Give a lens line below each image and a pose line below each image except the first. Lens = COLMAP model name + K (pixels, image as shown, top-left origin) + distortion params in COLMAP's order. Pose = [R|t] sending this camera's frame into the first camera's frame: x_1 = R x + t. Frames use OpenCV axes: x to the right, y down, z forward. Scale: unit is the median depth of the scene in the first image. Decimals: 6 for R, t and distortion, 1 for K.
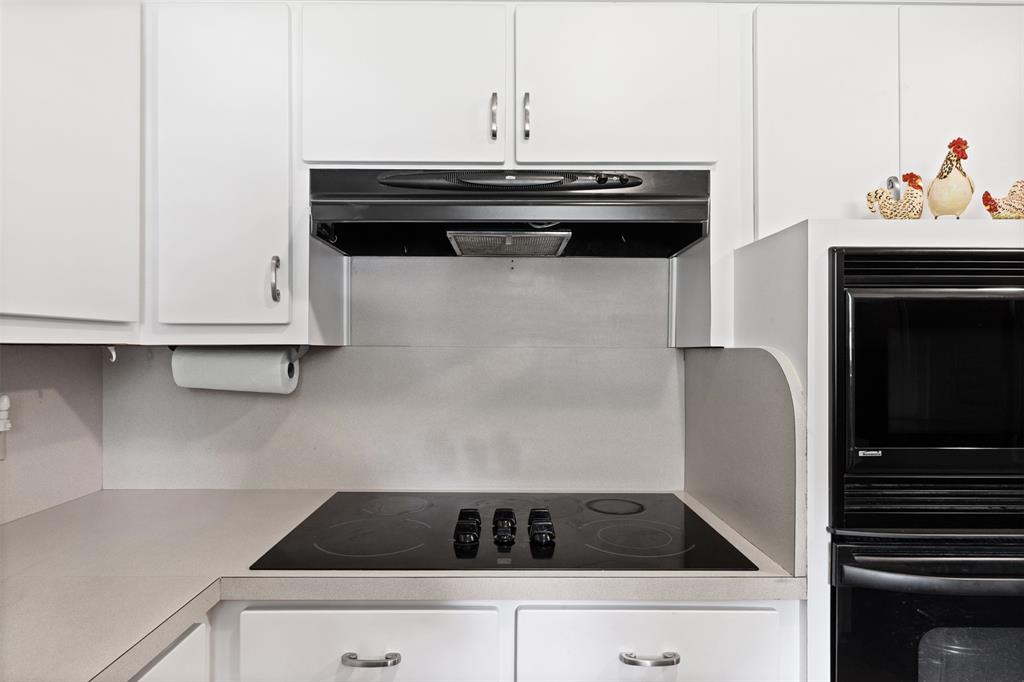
lens RADIAL K [[580.1, 0, 512.0], [0, 580.1, 341.0], [0, 0, 1]] dist [0.000143, -0.000018]
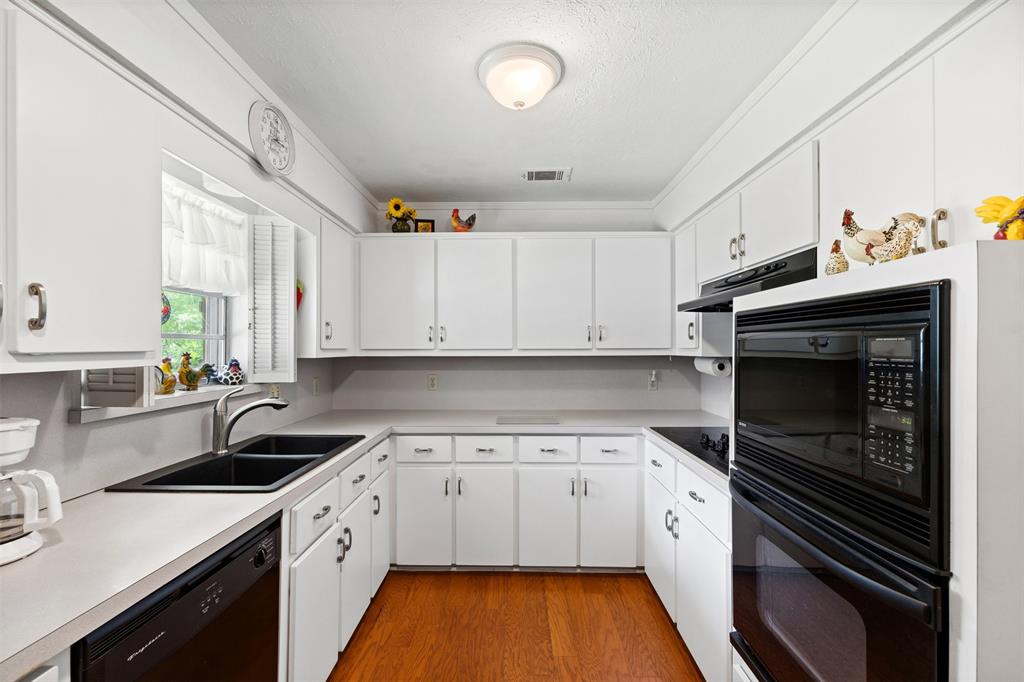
lens RADIAL K [[417.3, 0, 512.2], [0, 417.3, 349.0], [0, 0, 1]] dist [0.001449, 0.000285]
pose [[-0.016388, 0.004360, -0.999856, 1.460057], [0.007811, 0.999961, 0.004232, -0.040460], [0.999835, -0.007741, -0.016422, 0.229756]]
